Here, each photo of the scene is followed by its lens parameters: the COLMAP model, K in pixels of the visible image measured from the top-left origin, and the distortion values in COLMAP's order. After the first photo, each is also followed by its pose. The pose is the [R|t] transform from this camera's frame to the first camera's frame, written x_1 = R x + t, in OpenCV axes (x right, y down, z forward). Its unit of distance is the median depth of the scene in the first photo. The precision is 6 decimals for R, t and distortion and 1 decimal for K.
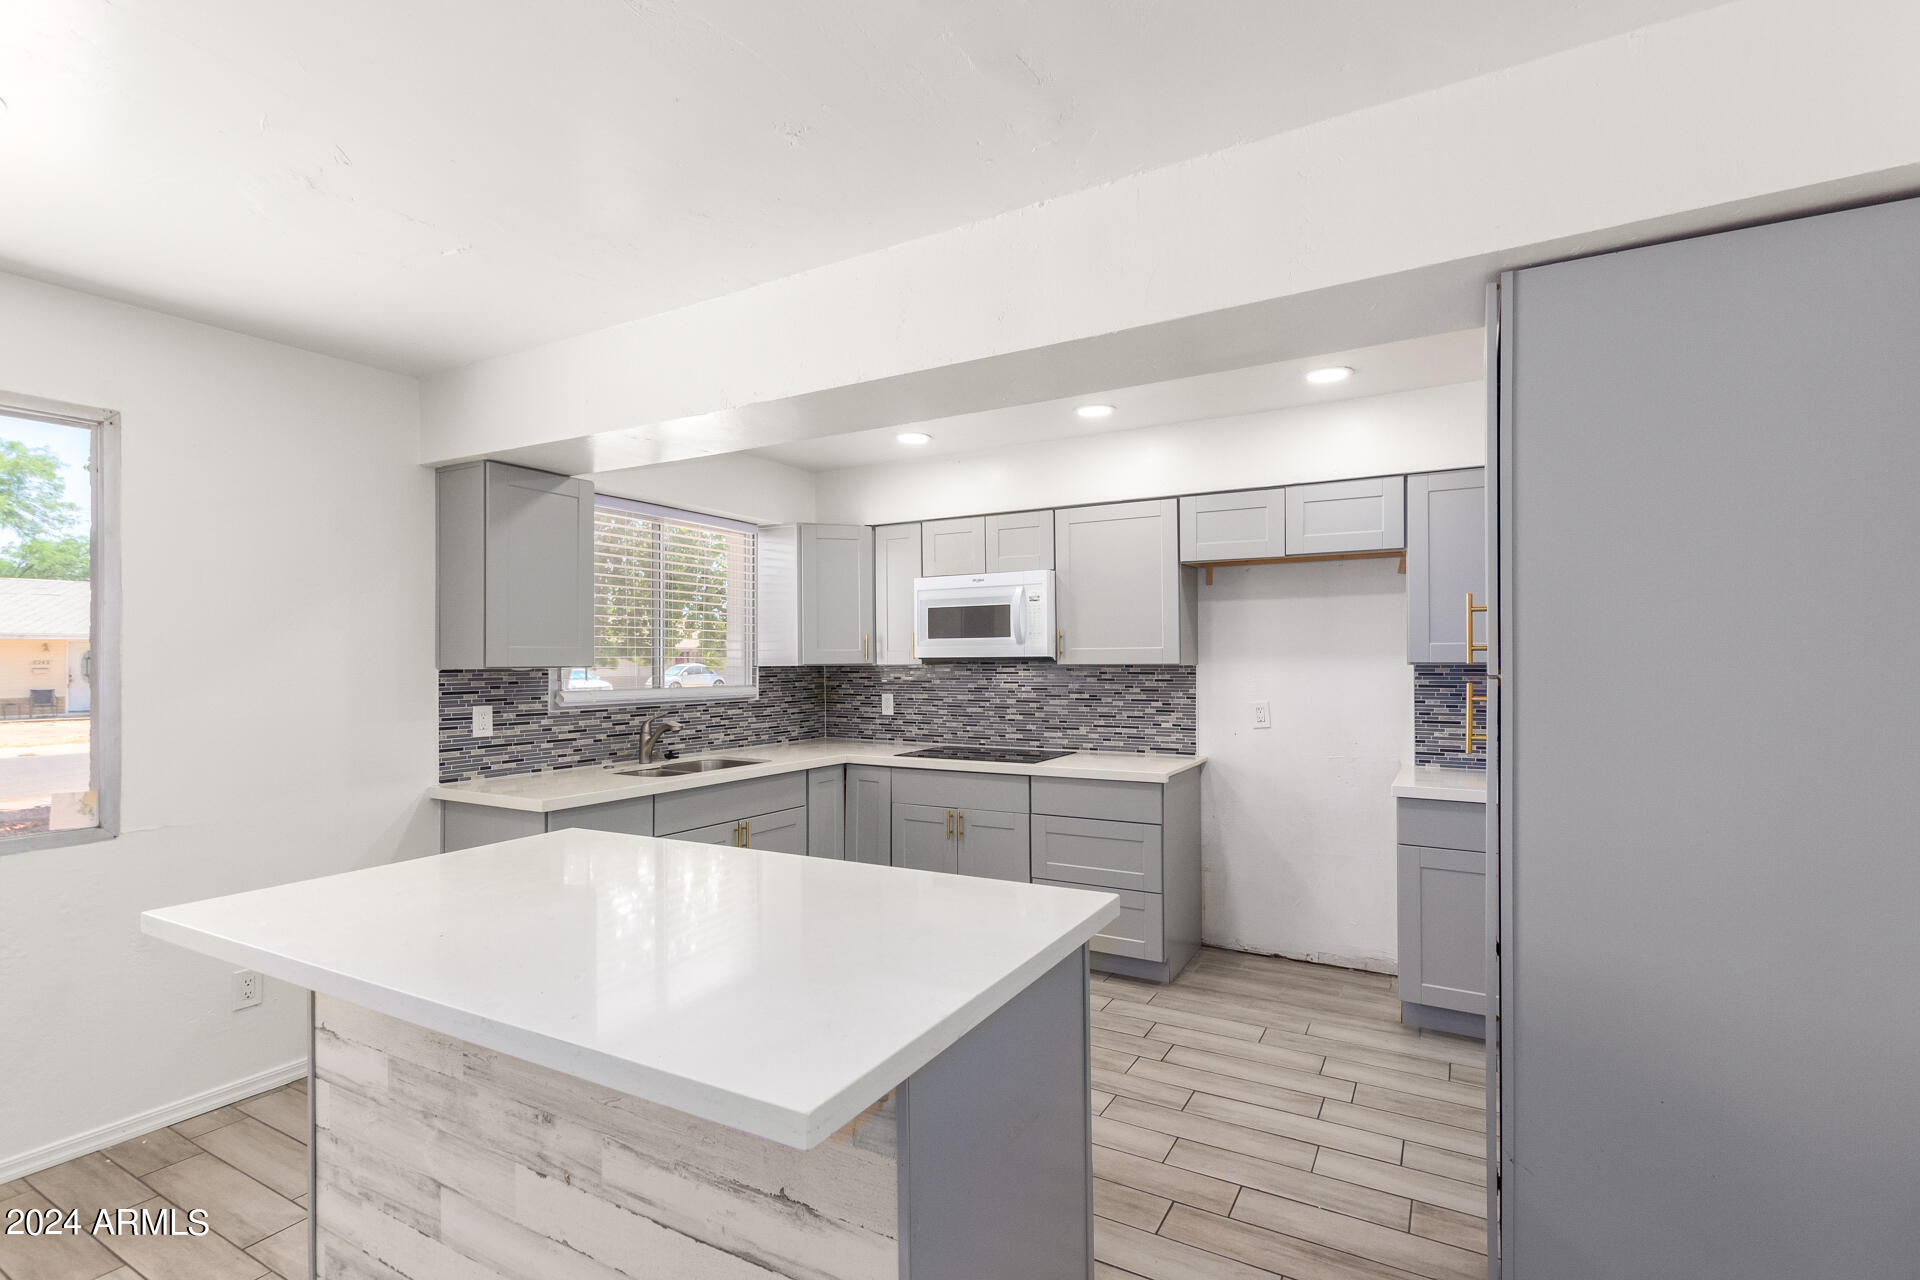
lens RADIAL K [[883.9, 0, 964.2], [0, 883.9, 657.7], [0, 0, 1]] dist [0.002320, 0.000240]
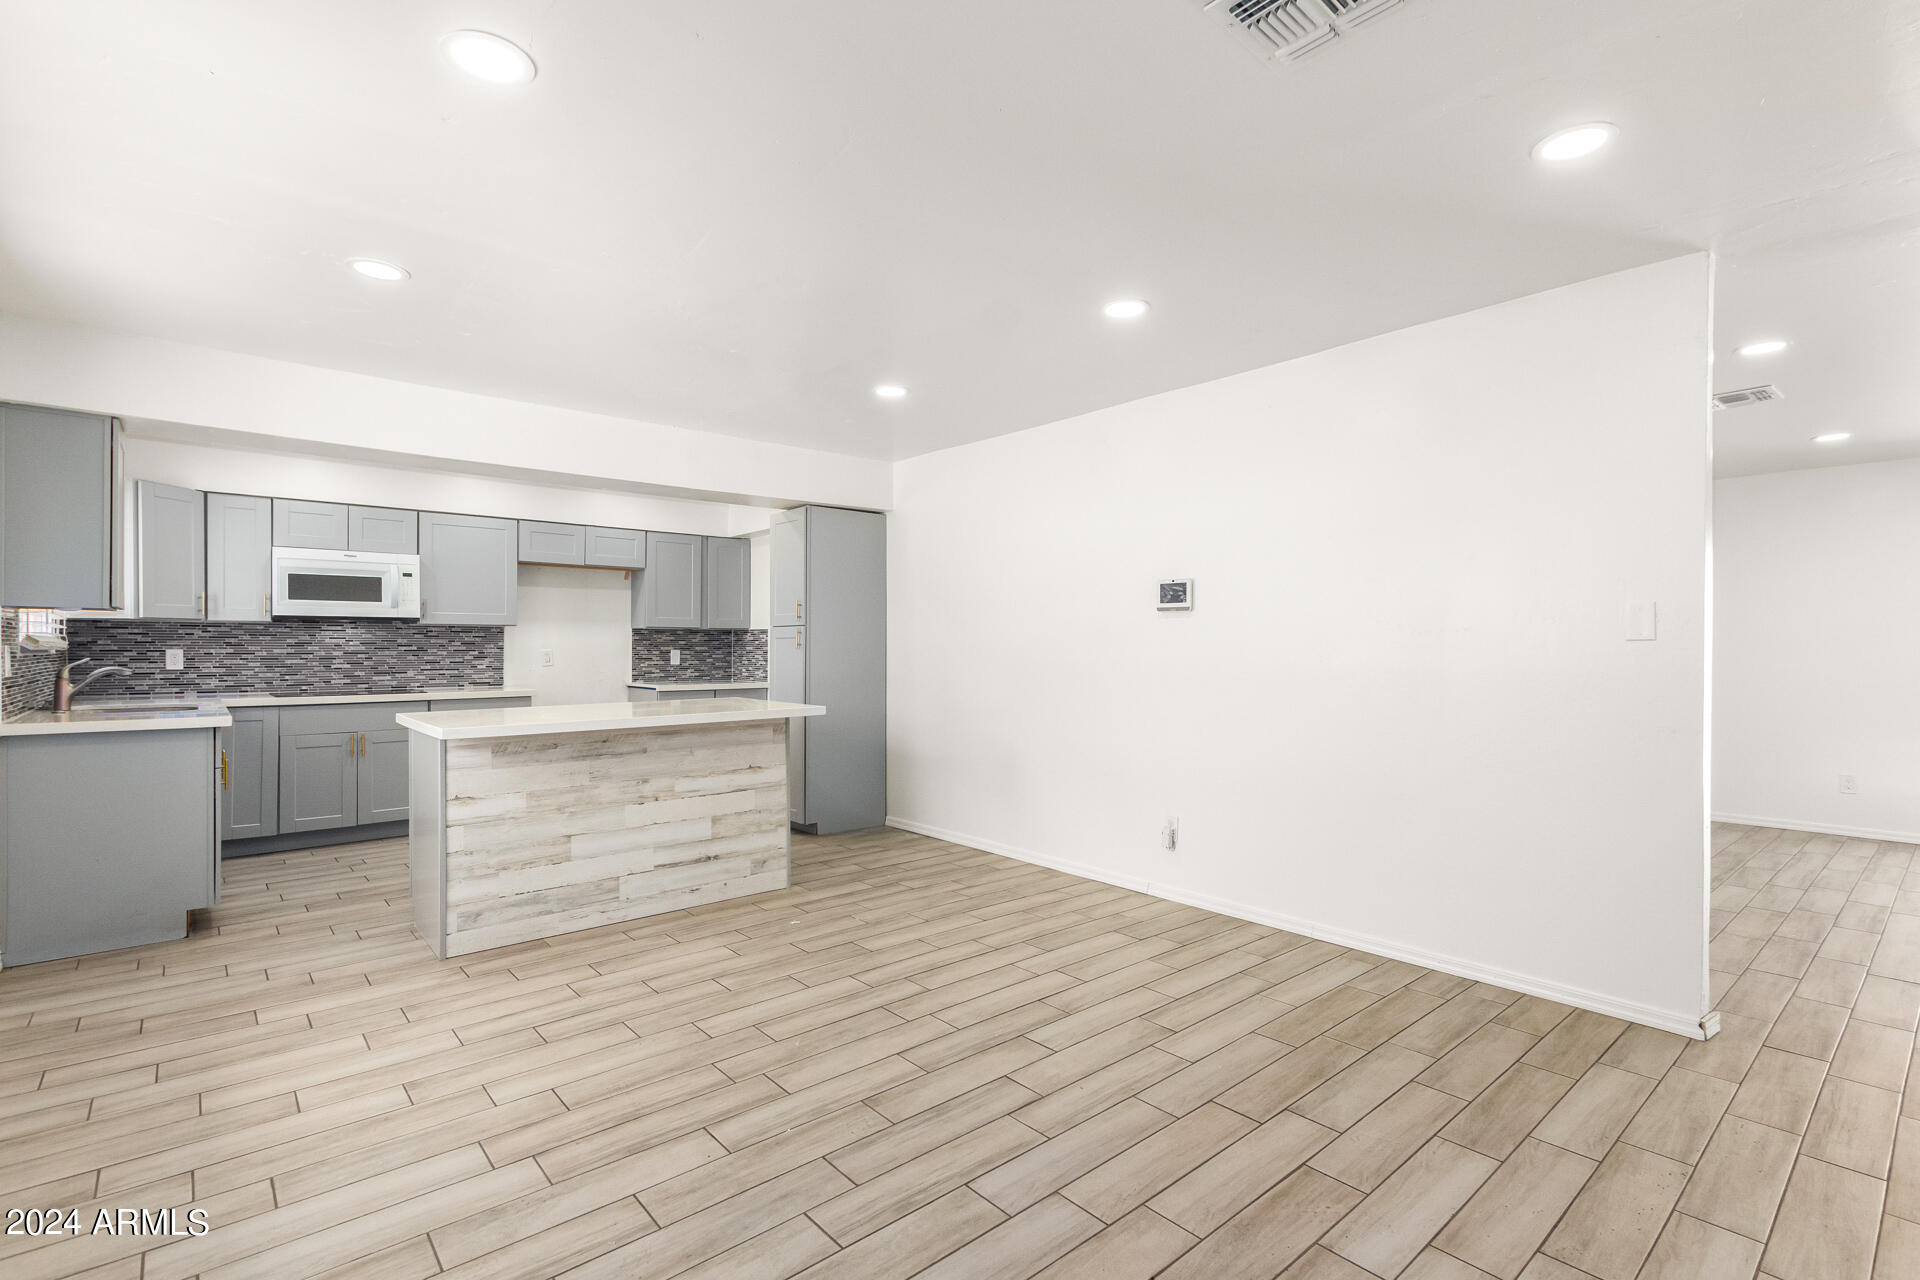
lens RADIAL K [[883.9, 0, 965.9], [0, 883.9, 643.1], [0, 0, 1]] dist [0.002320, 0.000240]
pose [[0.337169, 0.008686, 0.941404, -0.902075], [-0.007519, 0.999950, -0.006534, 0.040032], [-0.941414, -0.004875, 0.337218, -0.271453]]
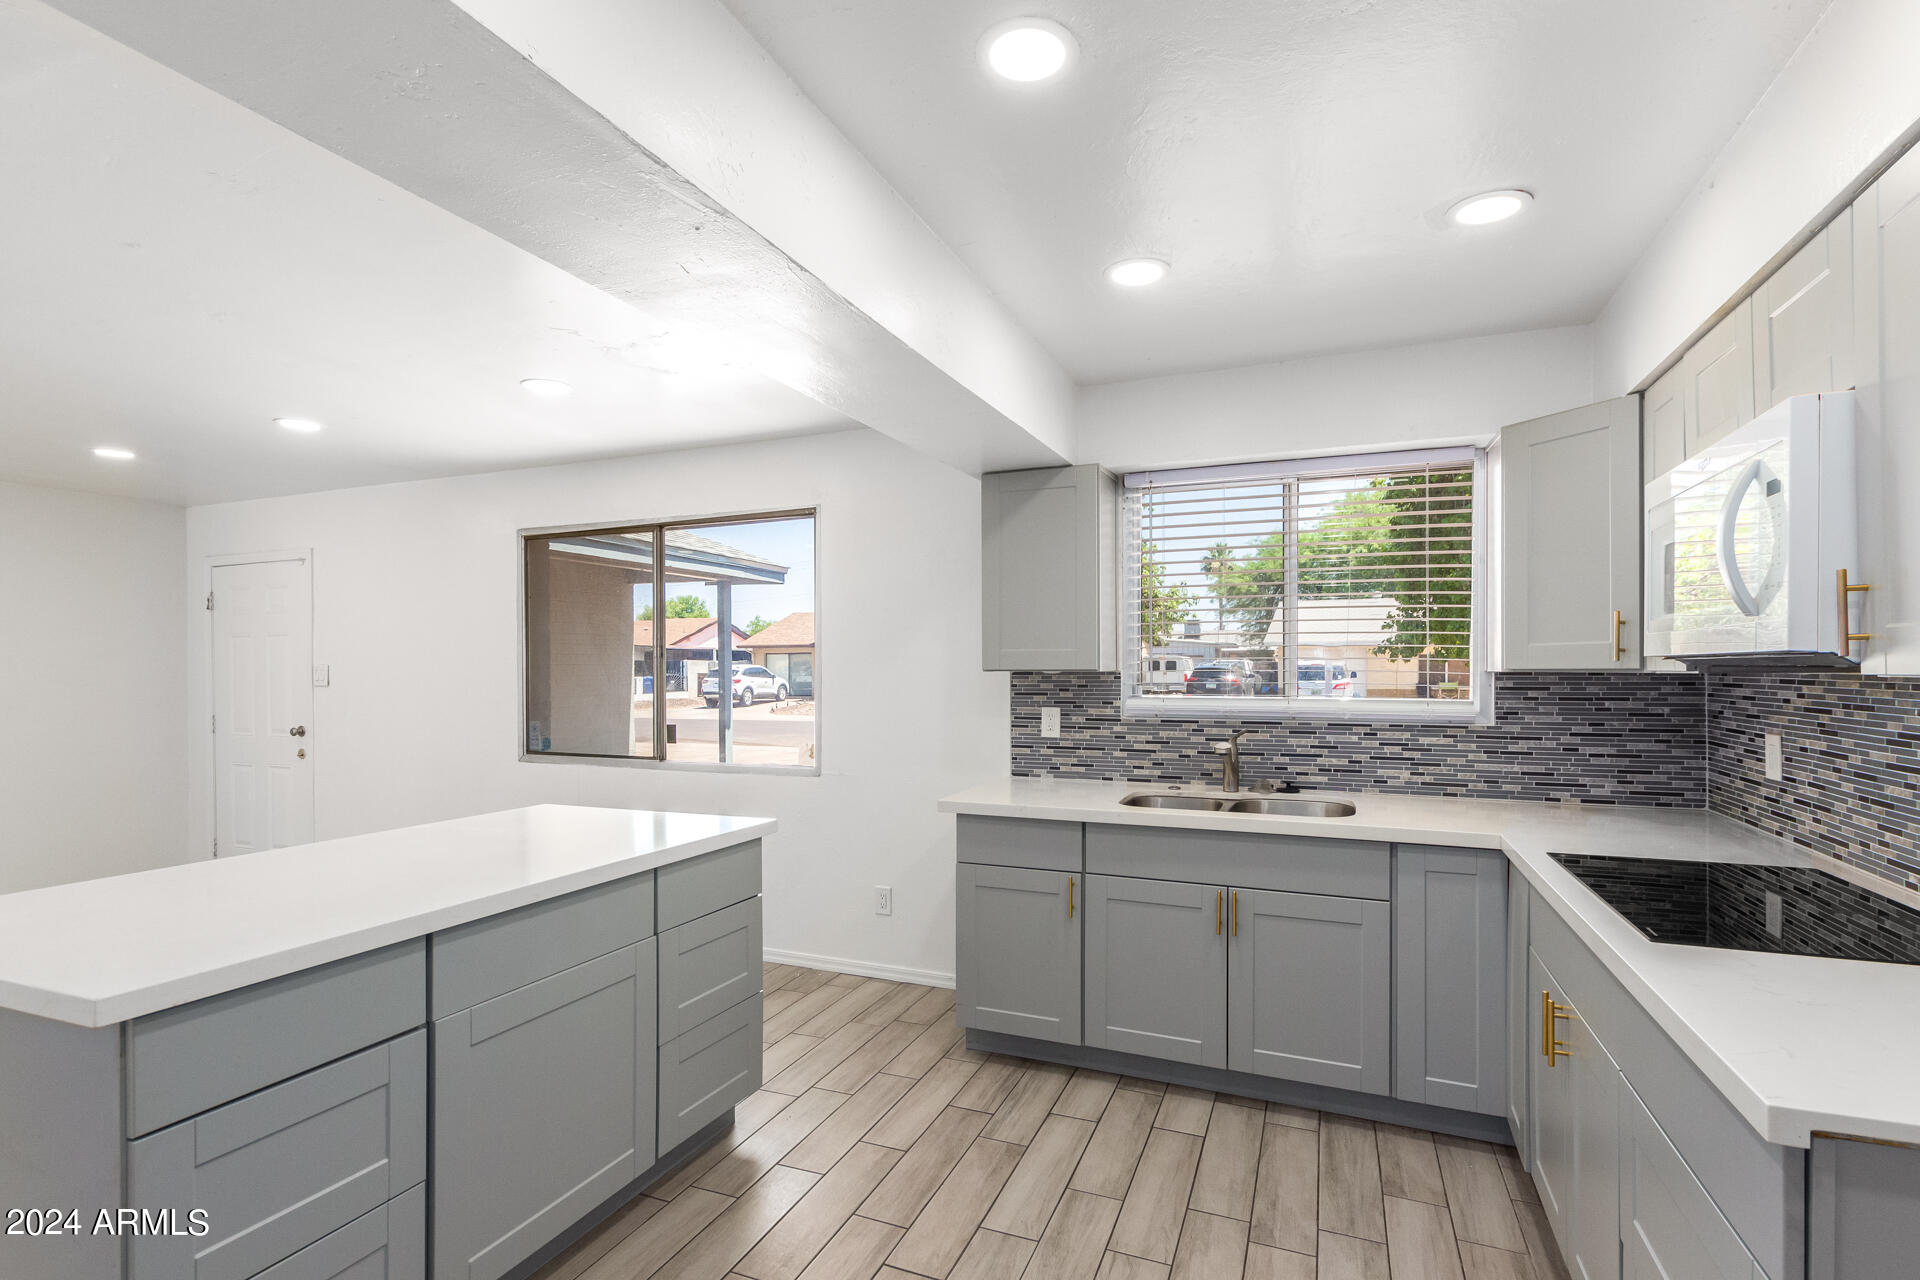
lens RADIAL K [[883.9, 0, 977.6], [0, 883.9, 670.8], [0, 0, 1]] dist [0.002320, 0.000240]
pose [[0.140253, 0.009597, -0.990069, 0.377640], [0.005487, 0.999930, 0.010470, 0.000261], [0.990101, -0.006901, 0.140190, 0.625195]]
